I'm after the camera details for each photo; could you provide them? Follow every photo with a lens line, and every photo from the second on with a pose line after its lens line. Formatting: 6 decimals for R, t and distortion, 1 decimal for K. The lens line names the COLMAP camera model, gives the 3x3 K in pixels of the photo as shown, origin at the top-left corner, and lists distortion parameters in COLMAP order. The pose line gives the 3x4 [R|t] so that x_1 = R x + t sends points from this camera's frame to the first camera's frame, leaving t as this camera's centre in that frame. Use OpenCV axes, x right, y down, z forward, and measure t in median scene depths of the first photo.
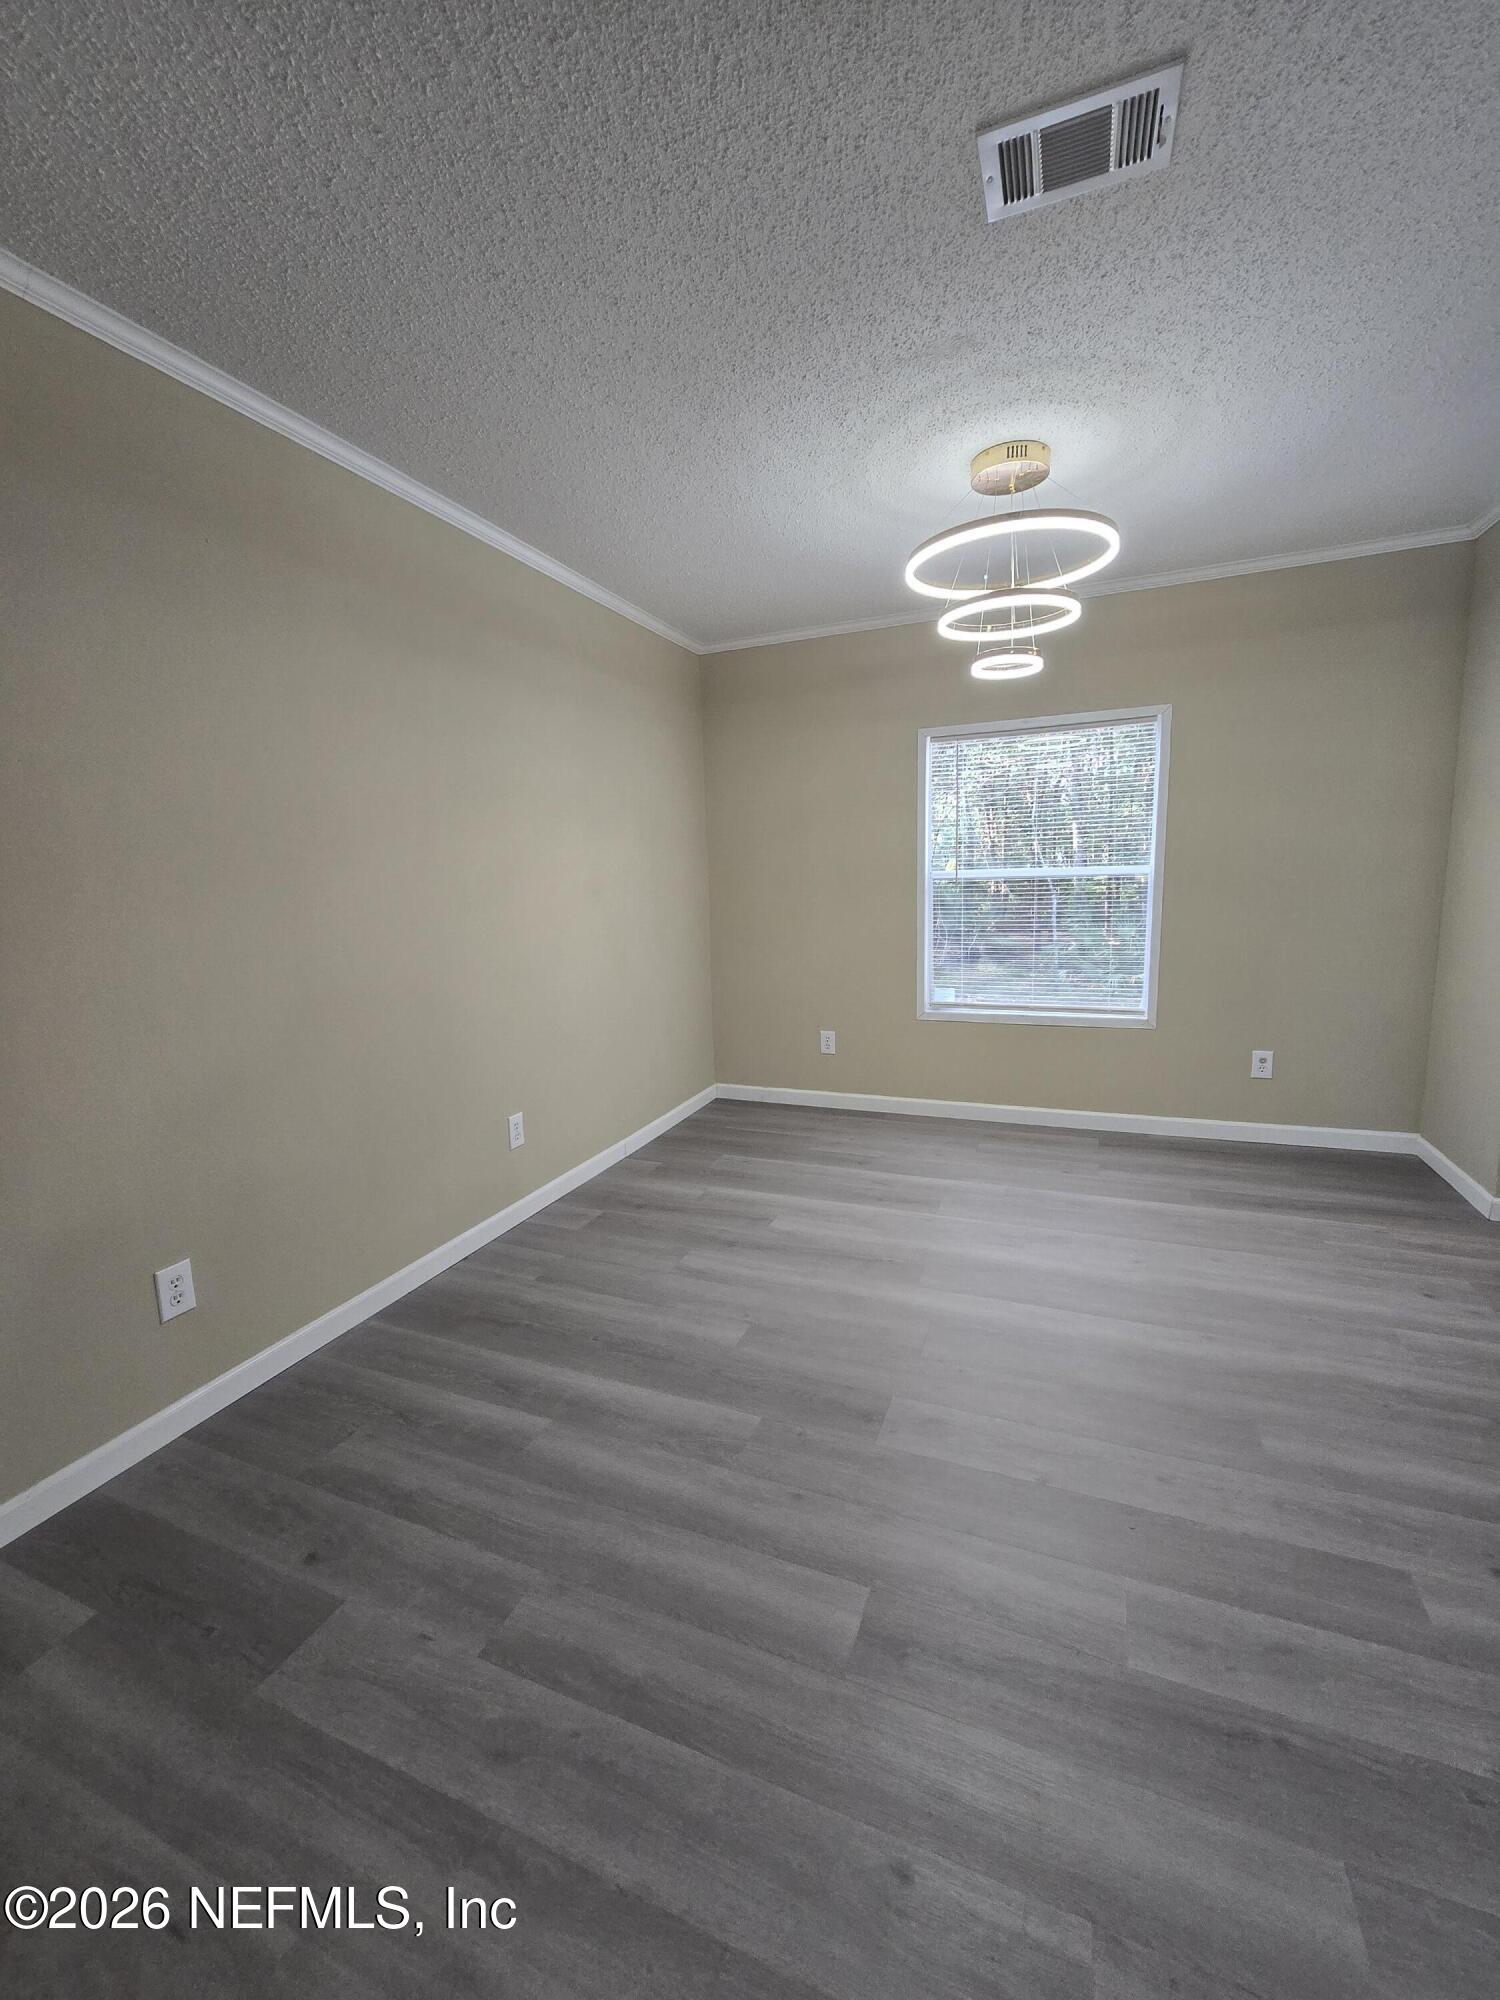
lens RADIAL K [[817.8, 0, 745.0], [0, 817.8, 1000.5], [0, 0, 1]] dist [0.000271, 0.000032]
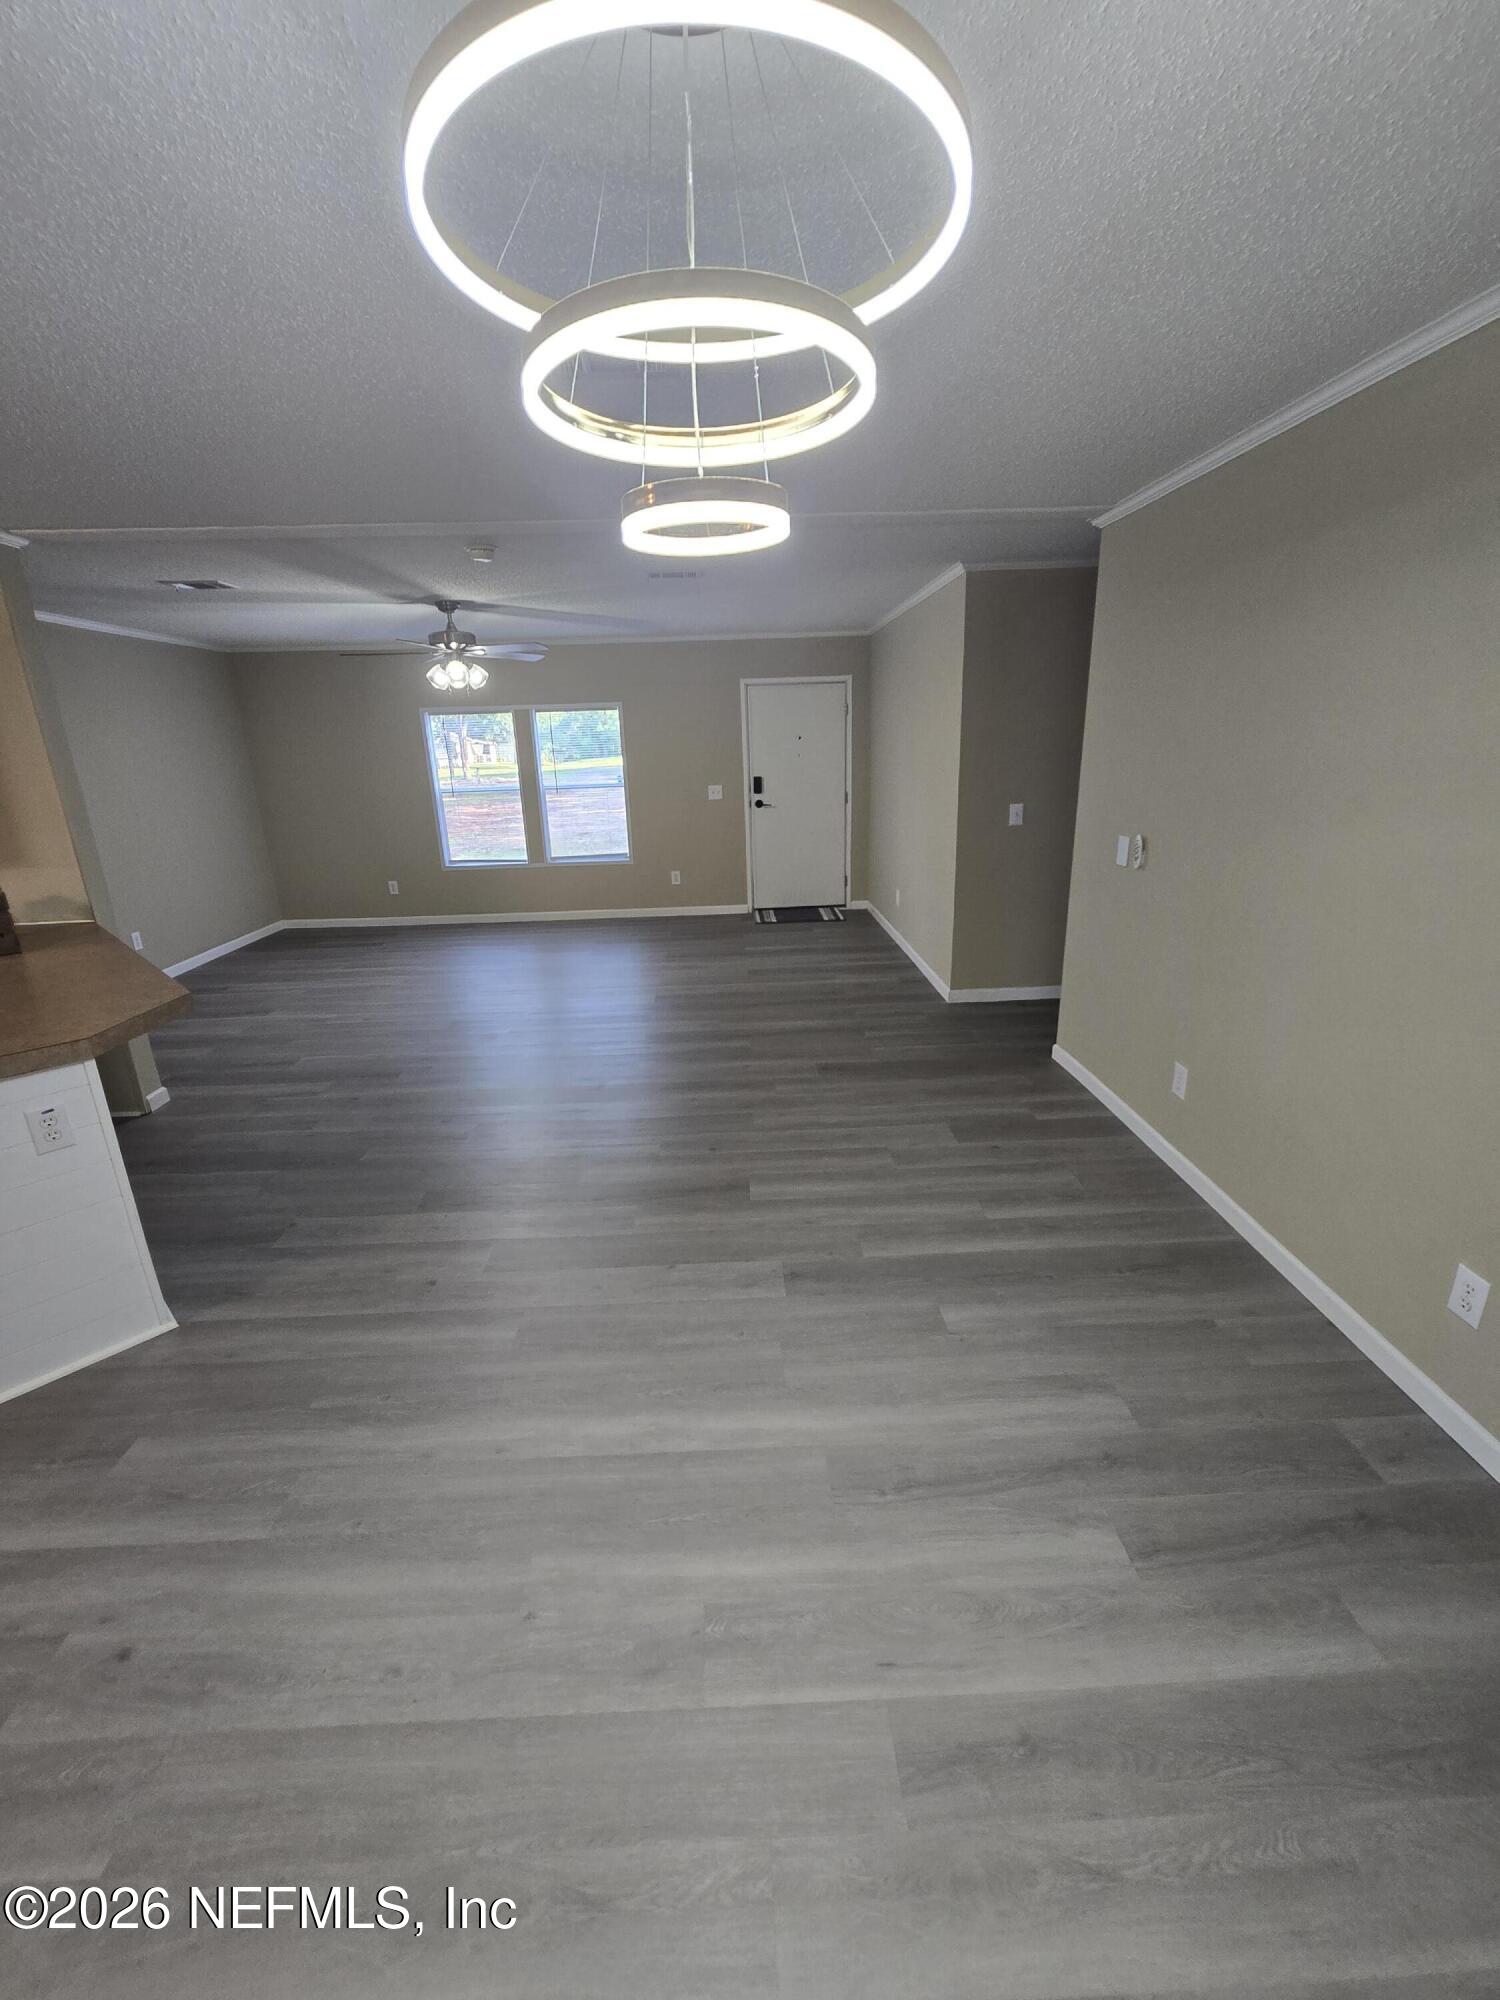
lens RADIAL K [[817.8, 0, 747.2], [0, 817.8, 1001.1], [0, 0, 1]] dist [0.000271, 0.000032]
pose [[-0.903859, 0.193255, -0.381696, 0.500995], [-0.002202, 0.890053, 0.455852, -0.395002], [0.427825, 0.412867, -0.804057, 1.438713]]
